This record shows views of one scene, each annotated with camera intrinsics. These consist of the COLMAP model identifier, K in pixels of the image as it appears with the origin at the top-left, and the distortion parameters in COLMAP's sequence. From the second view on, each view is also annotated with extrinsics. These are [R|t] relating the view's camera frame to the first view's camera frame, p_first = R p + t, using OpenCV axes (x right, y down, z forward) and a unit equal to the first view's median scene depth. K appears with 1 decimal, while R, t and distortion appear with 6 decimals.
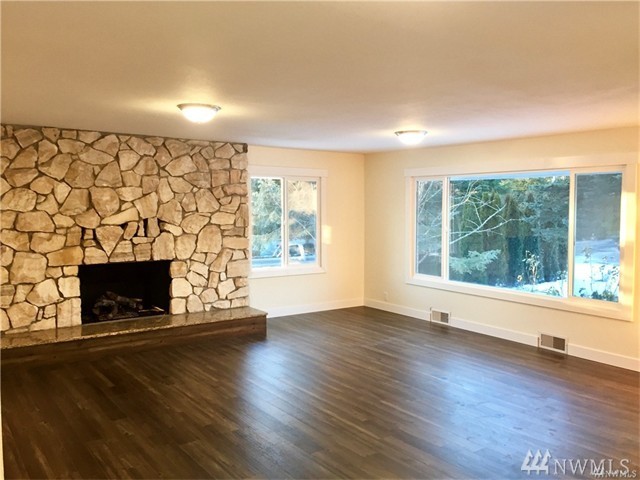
lens RADIAL K [[550.9, 0, 323.4], [0, 550.9, 236.2], [0, 0, 1]] dist [0.069165, -0.088517]
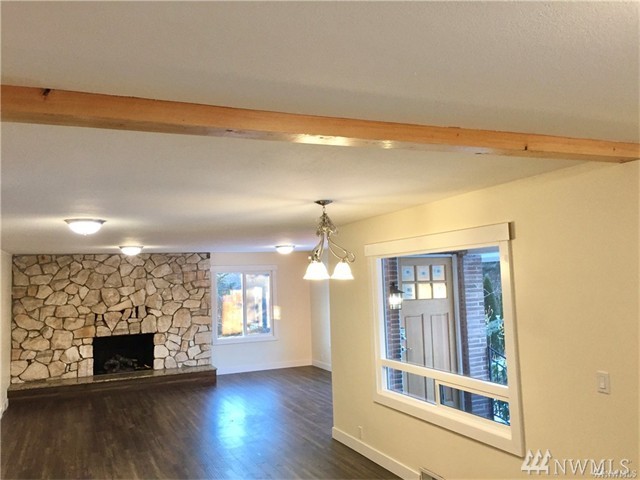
lens RADIAL K [[550.9, 0, 328.7], [0, 550.9, 229.9], [0, 0, 1]] dist [0.069165, -0.088517]
pose [[0.980149, -0.053358, -0.190947, 0.513230], [0.026469, 0.989700, -0.140690, -0.010095], [0.196487, 0.132843, 0.971466, -0.437243]]
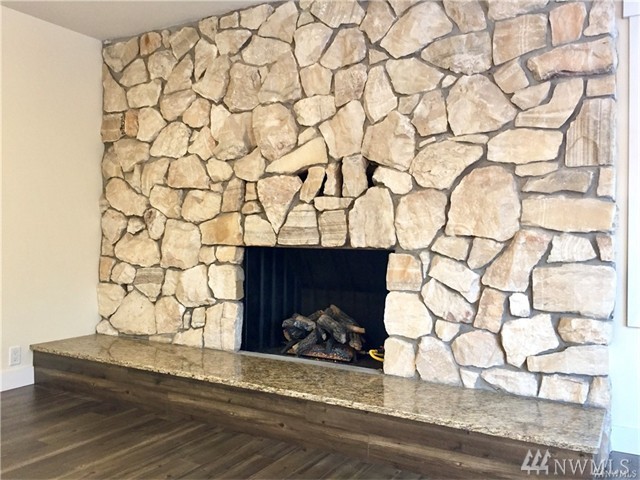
lens RADIAL K [[550.9, 0, 321.8], [0, 550.9, 239.6], [0, 0, 1]] dist [0.069165, -0.088517]
pose [[0.401542, 0.000176, -0.915841, 0.109975], [-0.060529, 0.997819, -0.026347, 0.051473], [0.913838, 0.066015, 0.400677, 0.790024]]
